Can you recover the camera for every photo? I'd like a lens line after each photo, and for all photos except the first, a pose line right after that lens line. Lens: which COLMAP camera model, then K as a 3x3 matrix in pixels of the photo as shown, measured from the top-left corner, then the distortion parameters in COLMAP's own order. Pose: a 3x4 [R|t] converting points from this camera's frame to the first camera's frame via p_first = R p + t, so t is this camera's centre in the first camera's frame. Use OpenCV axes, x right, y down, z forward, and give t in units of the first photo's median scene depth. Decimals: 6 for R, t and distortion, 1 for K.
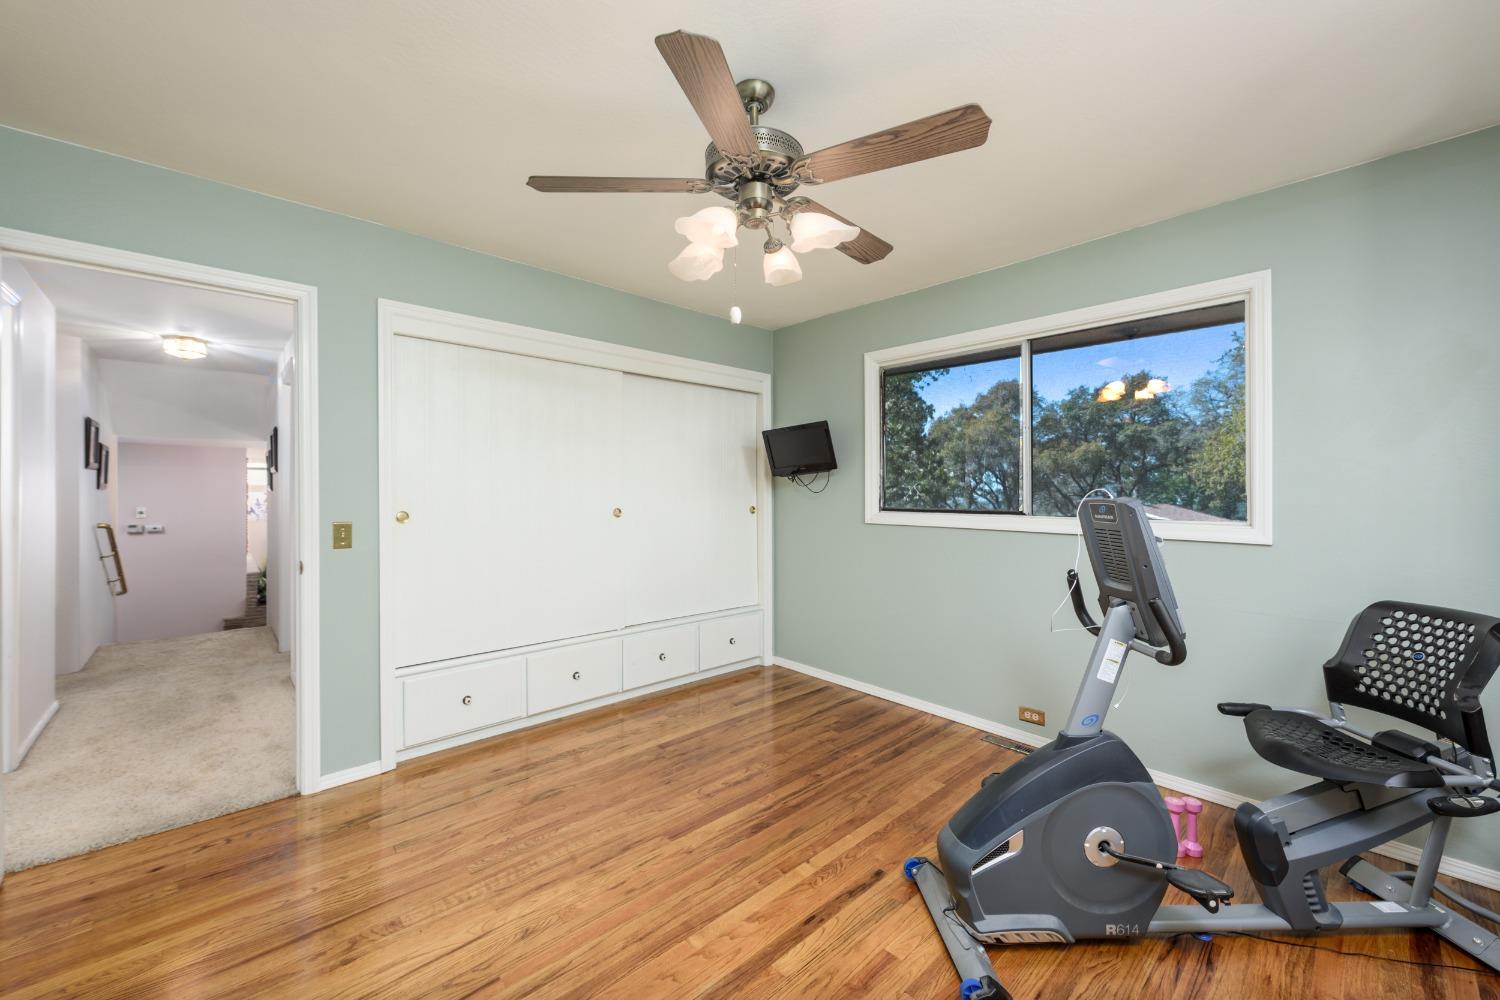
lens RADIAL K [[589.2, 0, 739.3], [0, 589.2, 493.7], [0, 0, 1]] dist [0.002506, -0.000152]
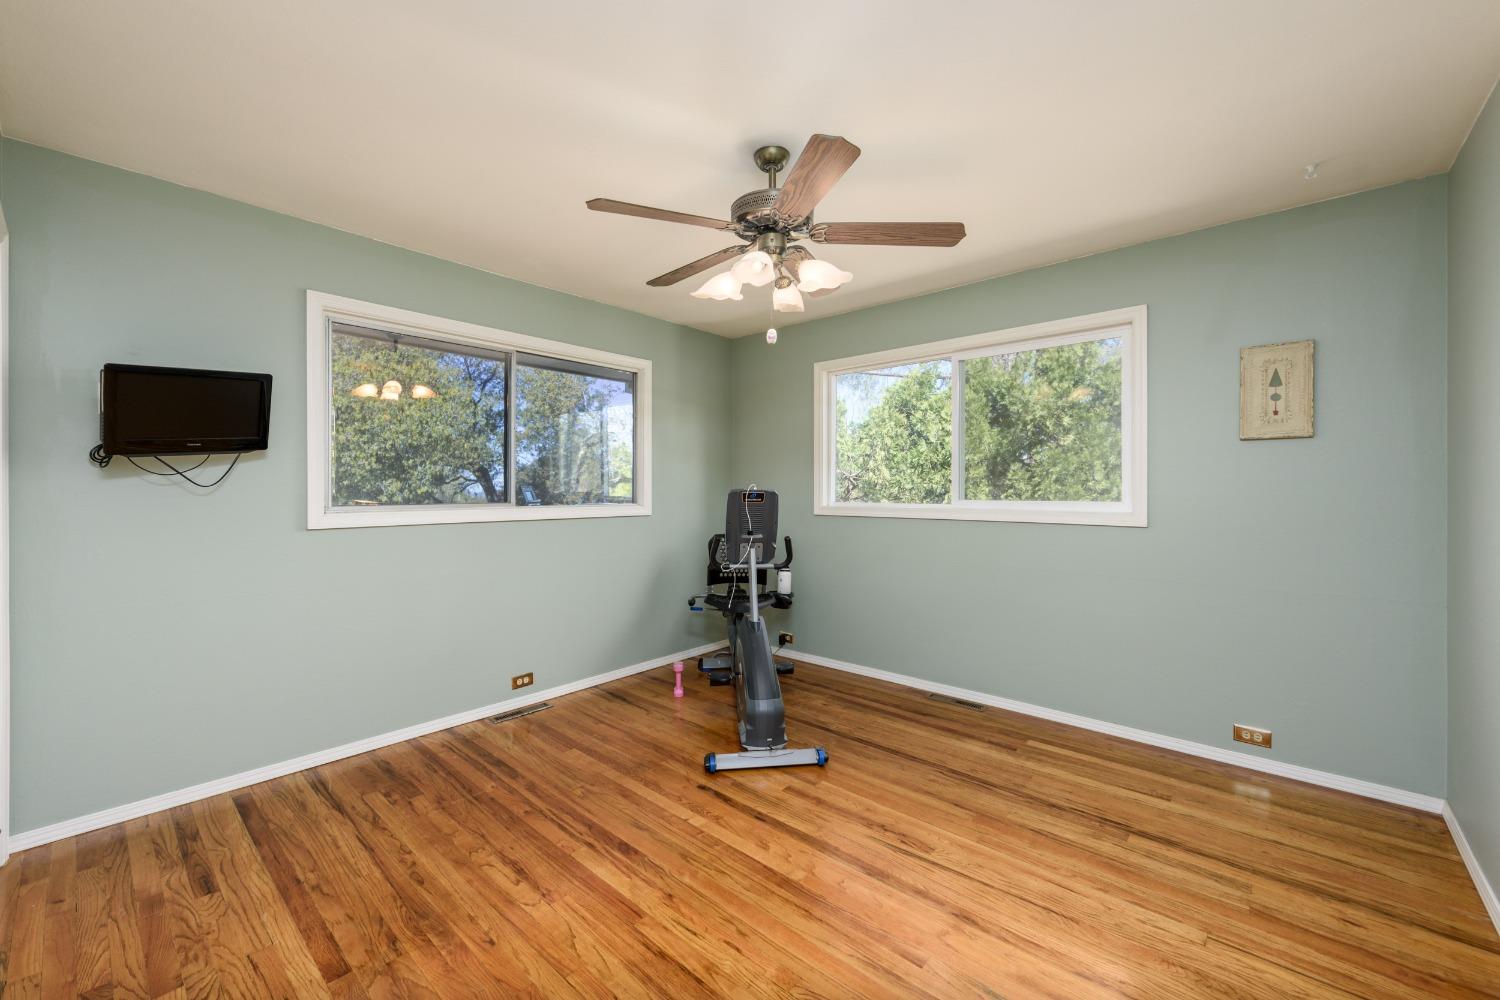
lens RADIAL K [[589.2, 0, 739.6], [0, 589.2, 489.7], [0, 0, 1]] dist [0.002506, -0.000152]
pose [[-0.096144, -0.010041, 0.995317, -0.674779], [0.005624, 0.999928, 0.010631, -0.002959], [-0.995352, 0.006620, -0.096080, 0.687761]]
